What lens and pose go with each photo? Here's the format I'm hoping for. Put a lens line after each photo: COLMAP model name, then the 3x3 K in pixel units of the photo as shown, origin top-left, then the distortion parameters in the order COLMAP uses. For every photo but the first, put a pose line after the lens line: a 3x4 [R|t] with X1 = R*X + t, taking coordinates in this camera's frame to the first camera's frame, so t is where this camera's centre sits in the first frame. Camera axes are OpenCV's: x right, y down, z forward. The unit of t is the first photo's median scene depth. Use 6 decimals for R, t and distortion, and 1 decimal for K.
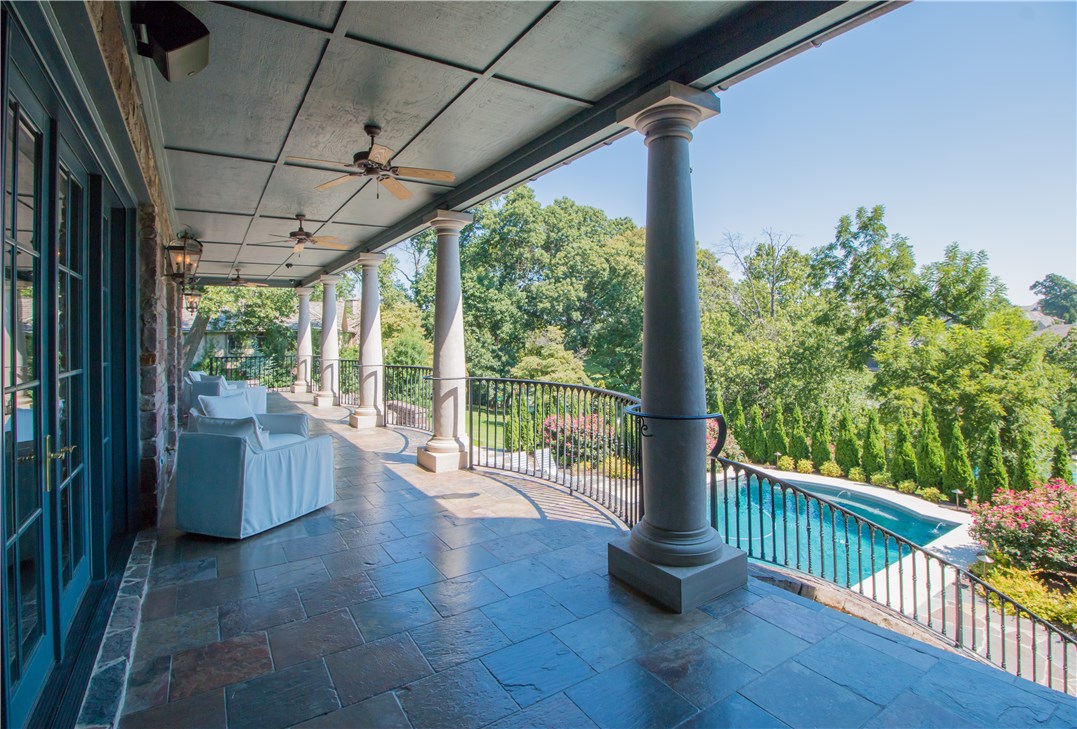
lens RADIAL K [[508.9, 0, 533.1], [0, 508.9, 339.5], [0, 0, 1]] dist [-0.002597, -0.010347]
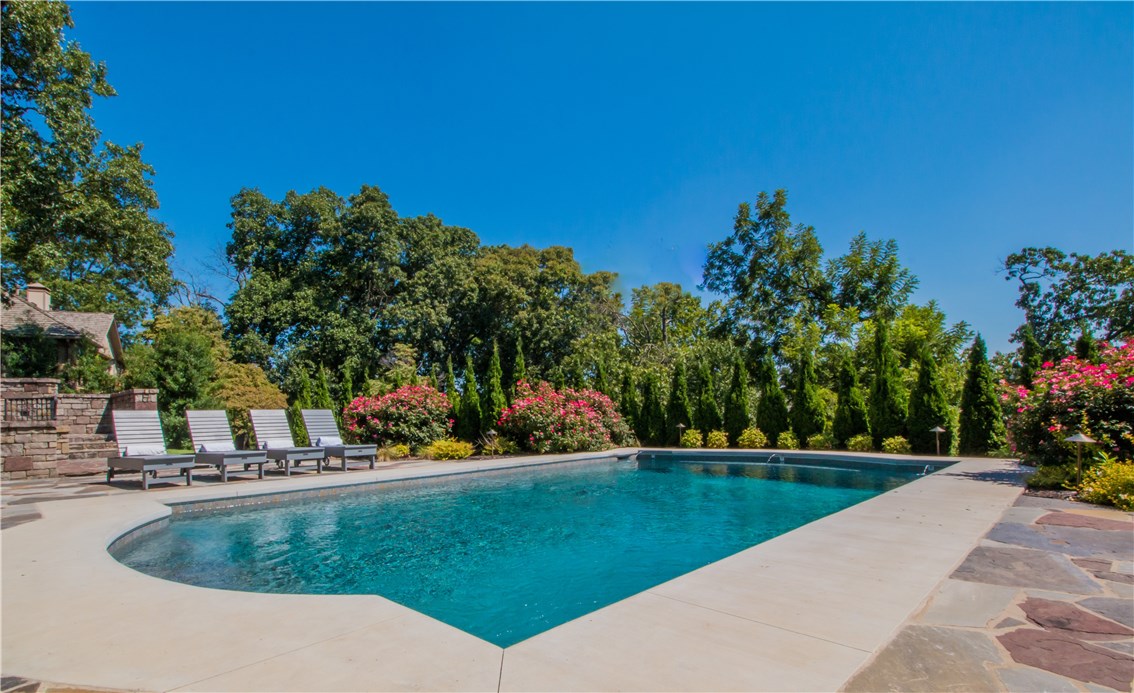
lens RADIAL K [[558.0, 0, 522.8], [0, 558.0, 408.8], [0, 0, 1]] dist [-0.010541, -0.004124]
pose [[0.980328, 0.005258, 0.197304, 0.063047], [-0.000140, 0.999663, -0.025944, 0.116531], [-0.197374, 0.025406, 0.979999, 0.155287]]
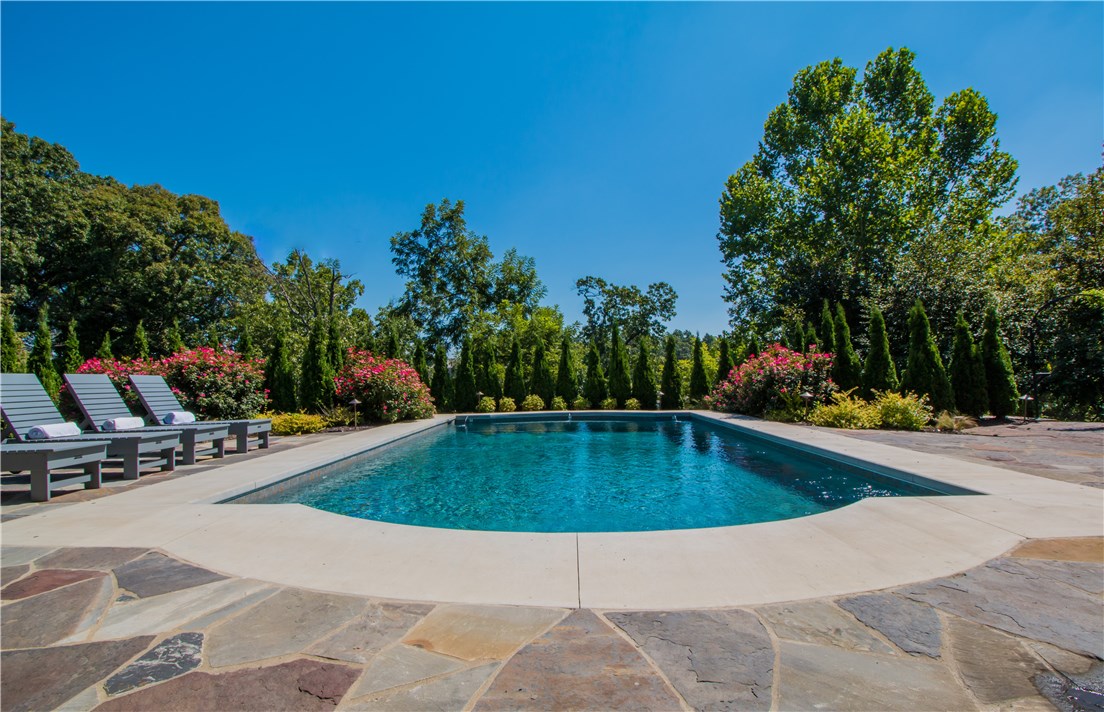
lens RADIAL K [[520.6, 0, 553.7], [0, 520.6, 361.3], [0, 0, 1]] dist [-0.027288, -0.003294]
pose [[0.558860, 0.041821, 0.828207, -0.074038], [0.012545, 0.998187, -0.058869, 0.117605], [-0.829167, 0.043290, 0.557322, 0.229356]]
